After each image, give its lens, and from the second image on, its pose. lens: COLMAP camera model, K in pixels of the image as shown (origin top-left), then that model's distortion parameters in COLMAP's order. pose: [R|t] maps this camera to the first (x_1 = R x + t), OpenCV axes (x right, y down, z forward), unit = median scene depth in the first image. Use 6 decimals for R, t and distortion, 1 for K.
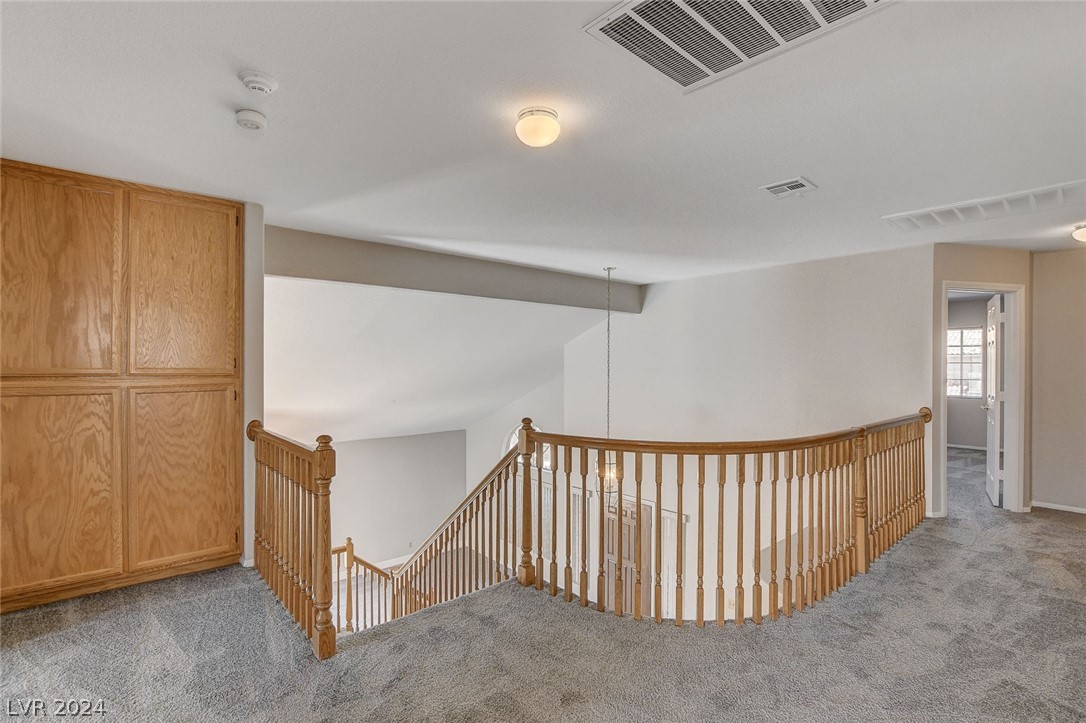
lens RADIAL K [[494.2, 0, 543.7], [0, 494.2, 364.2], [0, 0, 1]] dist [-0.016751, 0.002068]
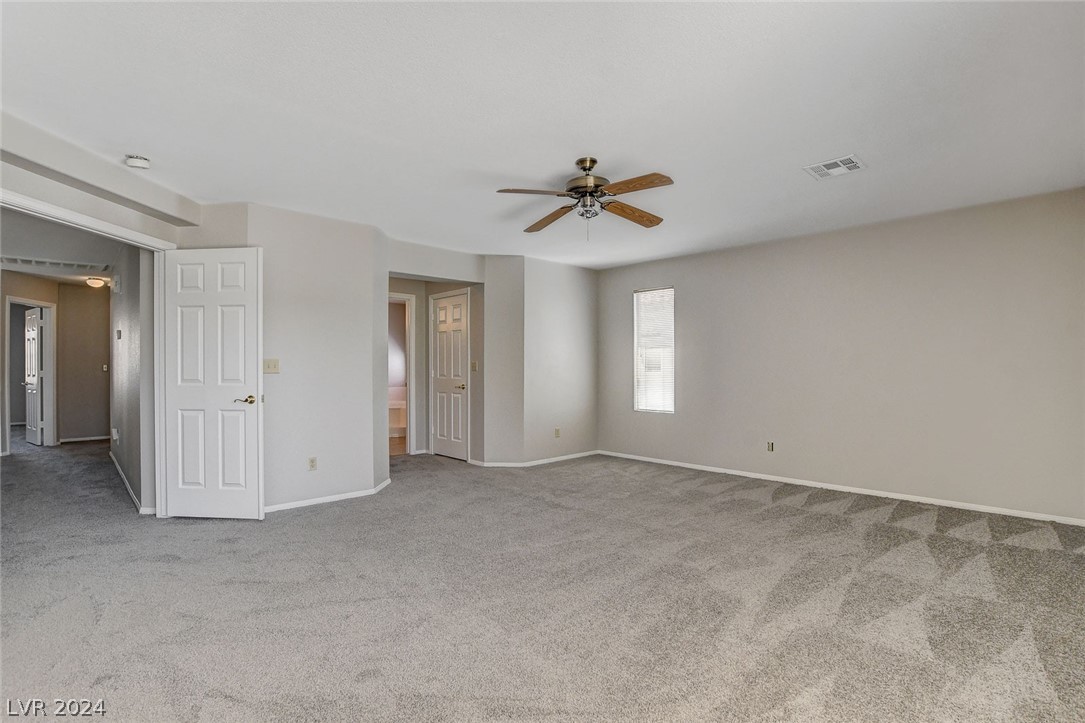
lens RADIAL K [[493.7, 0, 542.6], [0, 493.7, 363.3], [0, 0, 1]] dist [-0.016751, 0.002068]
pose [[-0.065316, -0.004589, 0.997854, -0.706876], [0.005105, 0.999975, 0.004933, 0.032544], [-0.997852, 0.005416, -0.065291, -0.488155]]
